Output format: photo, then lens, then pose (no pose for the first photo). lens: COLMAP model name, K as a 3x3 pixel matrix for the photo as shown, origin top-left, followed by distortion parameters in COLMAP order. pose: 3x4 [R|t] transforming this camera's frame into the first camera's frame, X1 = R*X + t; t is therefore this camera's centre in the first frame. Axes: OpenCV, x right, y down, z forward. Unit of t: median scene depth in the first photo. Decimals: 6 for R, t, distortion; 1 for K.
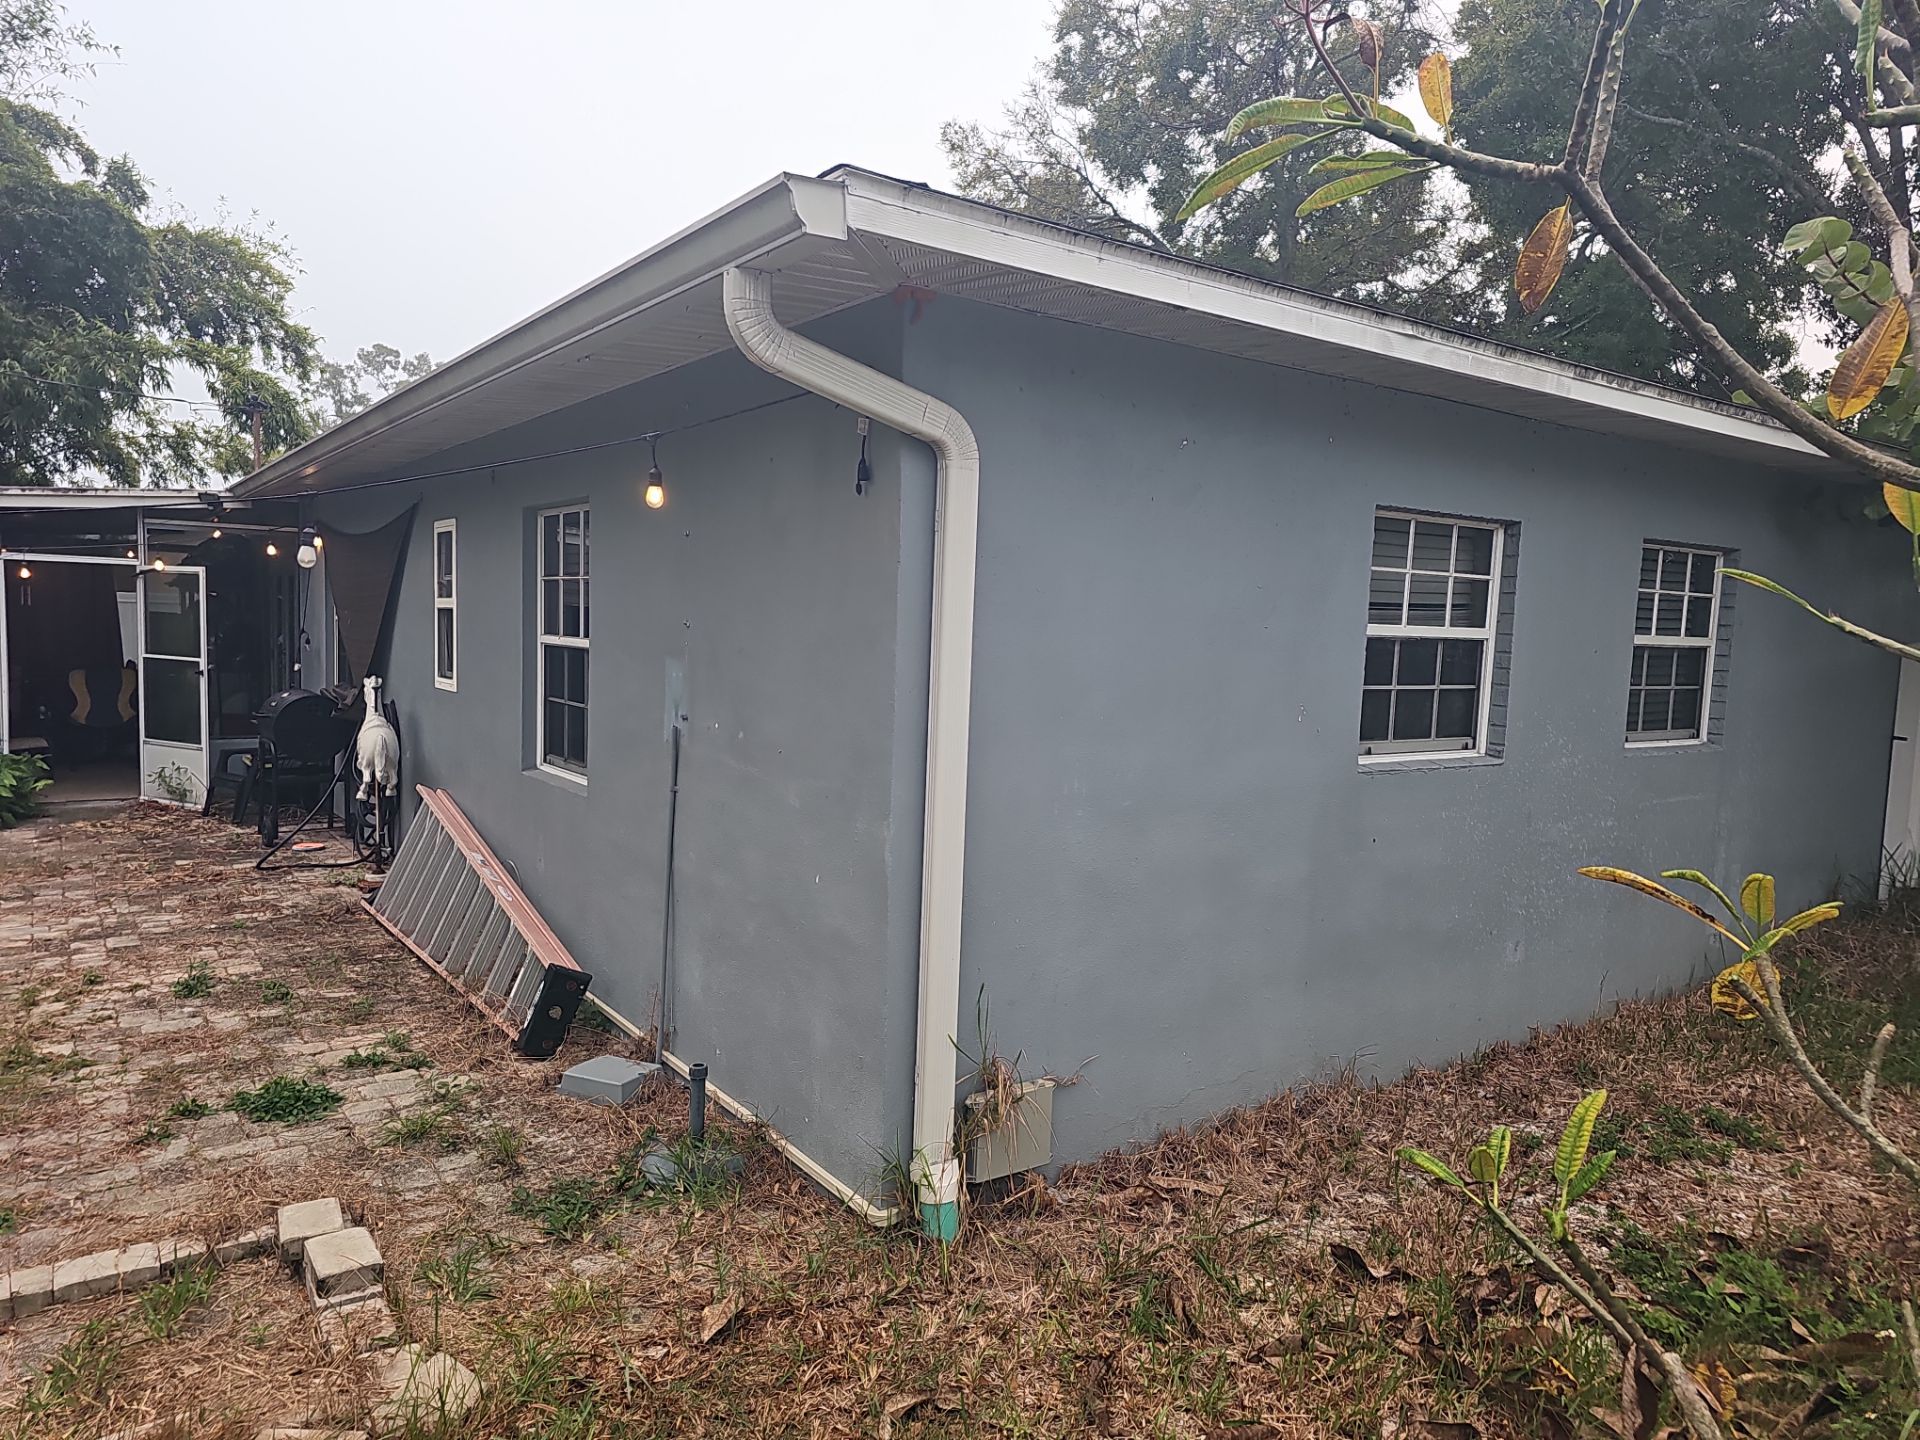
lens RADIAL K [[1242.3, 0, 960.0], [0, 1242.3, 720.0], [0, 0, 1]] dist [0.051345, -0.036793]
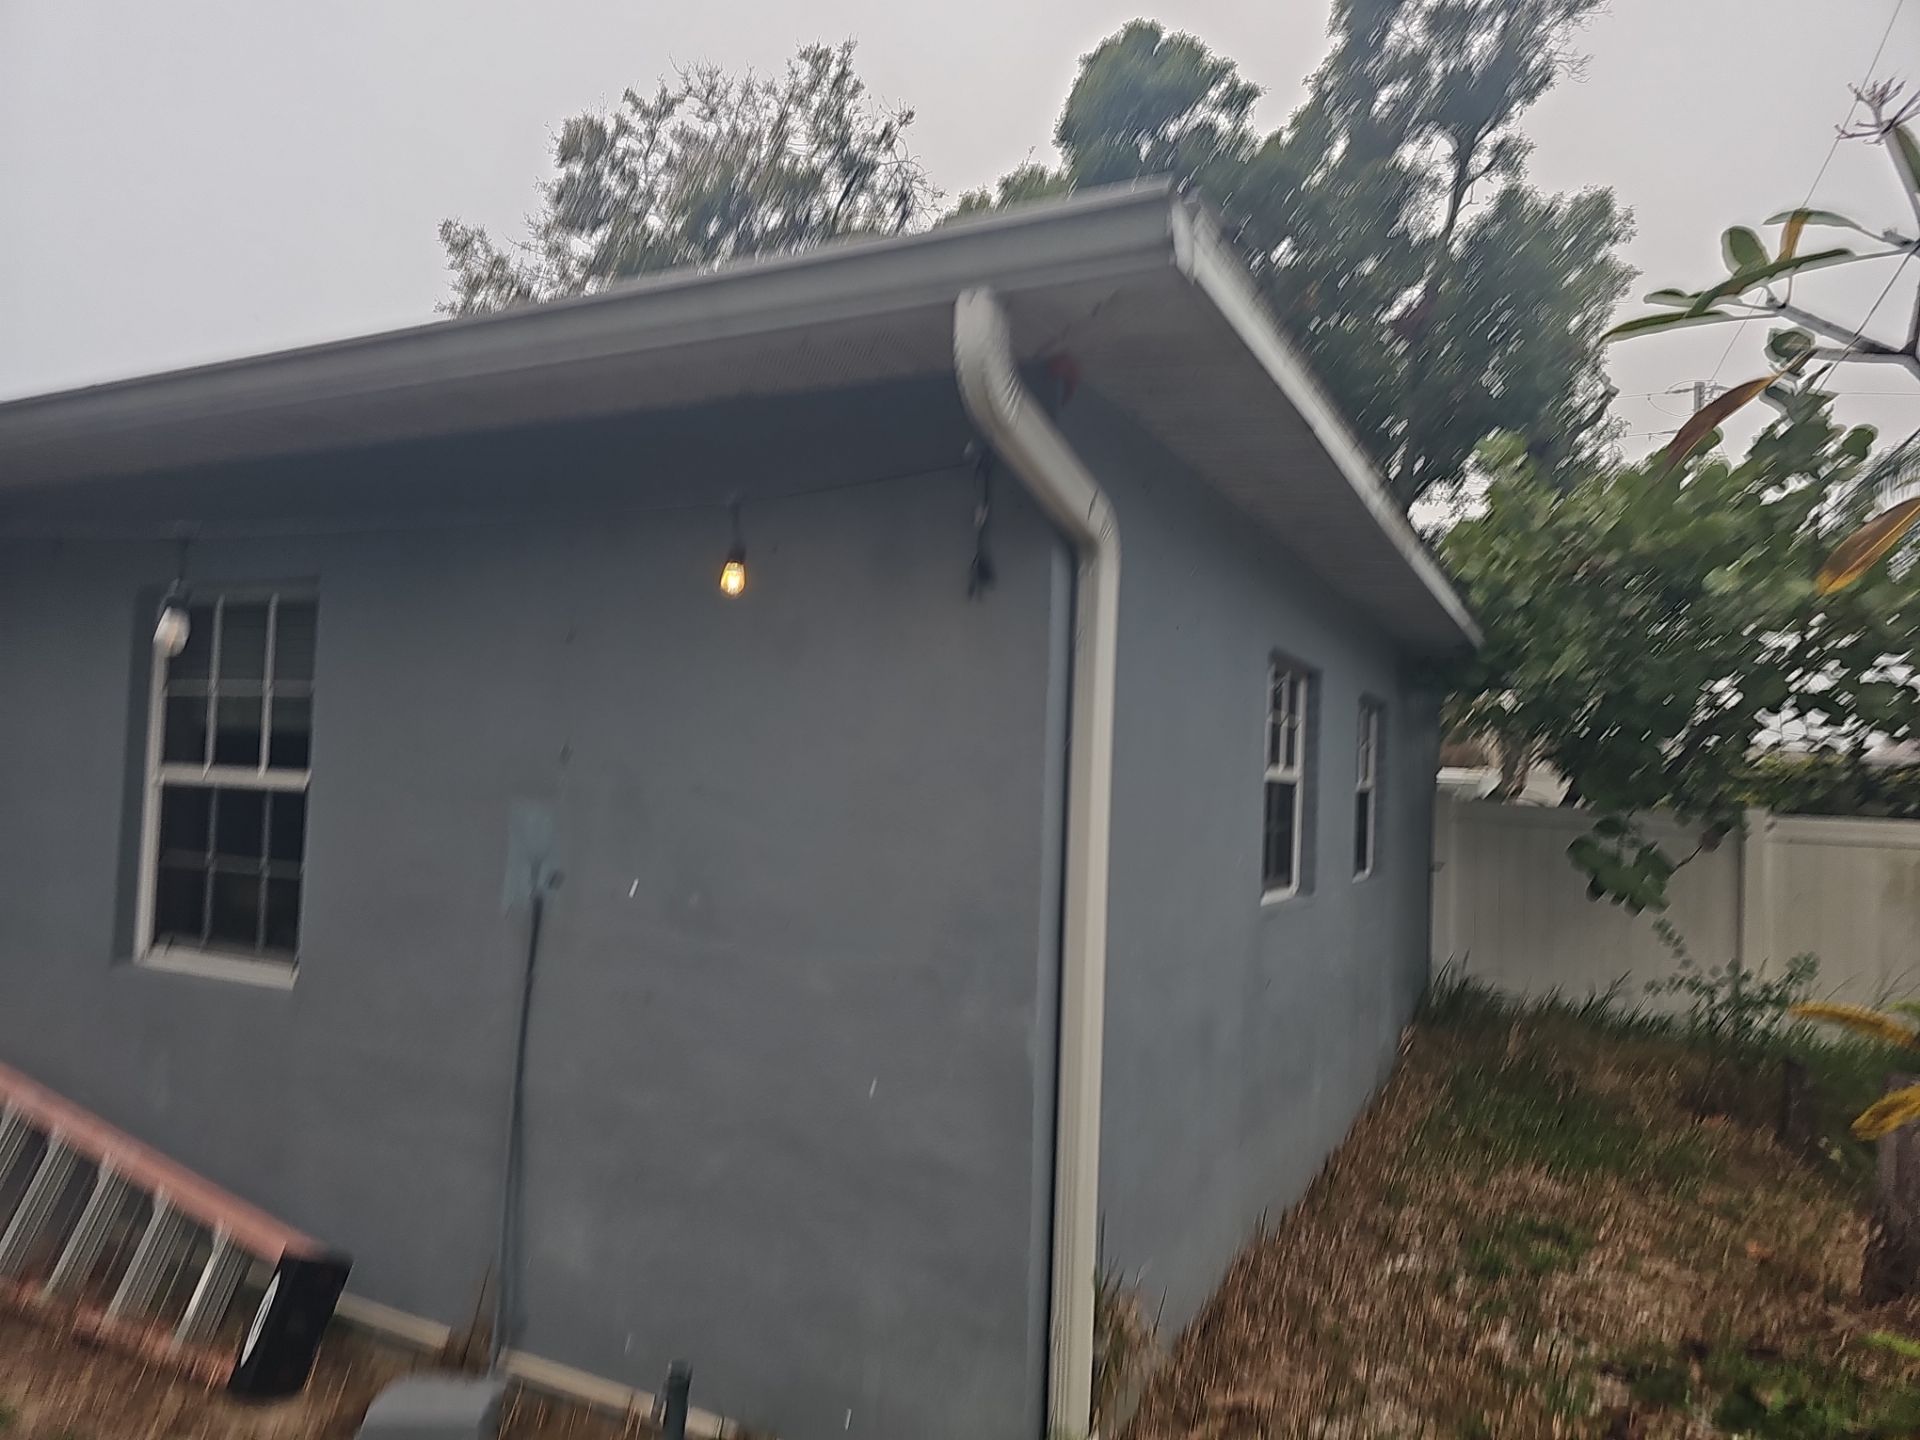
lens RADIAL K [[1238.3, 0, 976.2], [0, 1238.3, 733.2], [0, 0, 1]] dist [0.051828, -0.030677]
pose [[0.898423, 0.021430, 0.438608, -0.298086], [0.023350, 0.995064, -0.096448, -0.009863], [-0.438510, 0.096893, 0.893488, 0.198410]]
